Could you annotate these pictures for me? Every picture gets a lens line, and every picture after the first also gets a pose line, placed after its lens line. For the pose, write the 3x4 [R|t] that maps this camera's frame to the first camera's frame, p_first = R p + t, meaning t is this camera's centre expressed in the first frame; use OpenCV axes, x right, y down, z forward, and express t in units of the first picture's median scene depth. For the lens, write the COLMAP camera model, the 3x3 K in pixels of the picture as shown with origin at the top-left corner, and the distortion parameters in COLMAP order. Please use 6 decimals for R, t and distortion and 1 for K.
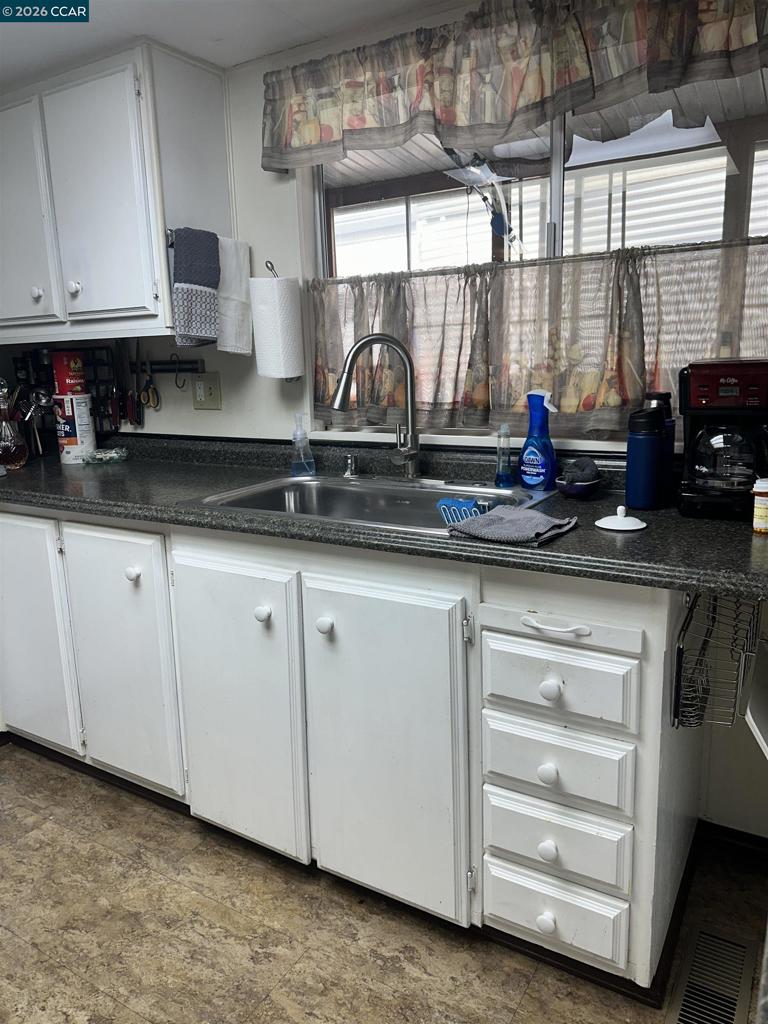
lens RADIAL K [[751.6, 0, 384.0], [0, 751.6, 512.0], [0, 0, 1]] dist [0.048980, -0.058553]
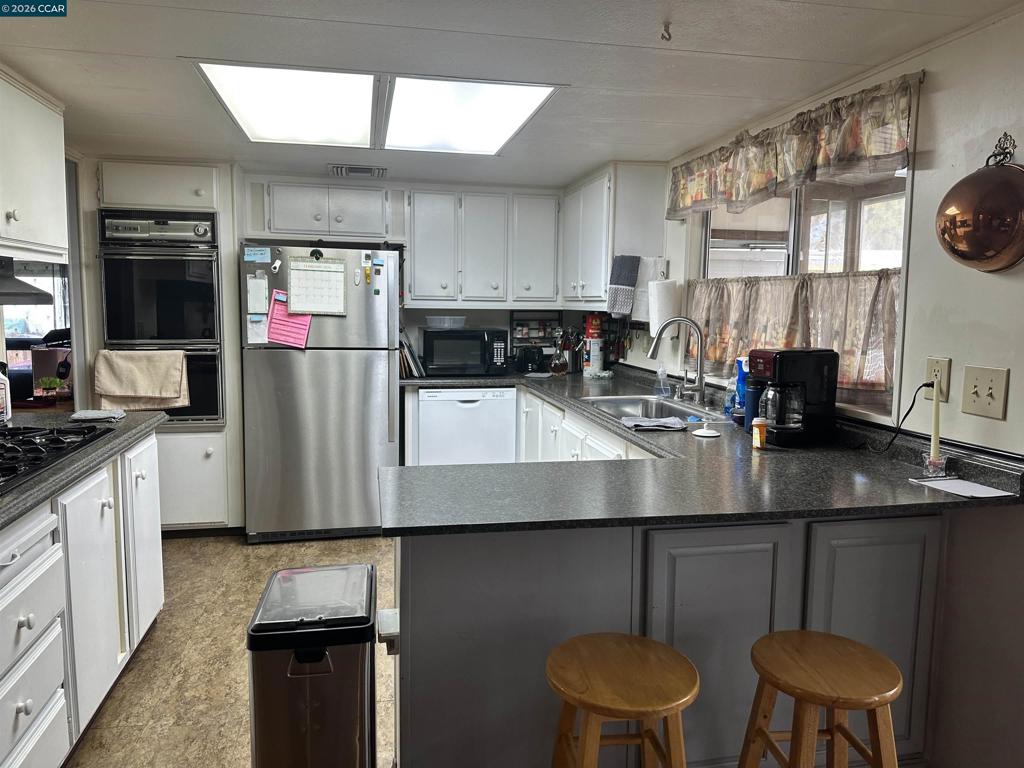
lens RADIAL K [[731.7, 0, 512.0], [0, 731.7, 384.0], [0, 0, 1]] dist [0.238867, -0.353172]
pose [[0.687358, 0.117386, -0.716771, 0.852917], [-0.175499, 0.984454, -0.007073, -0.004206], [0.704798, 0.130654, 0.697273, -0.396040]]
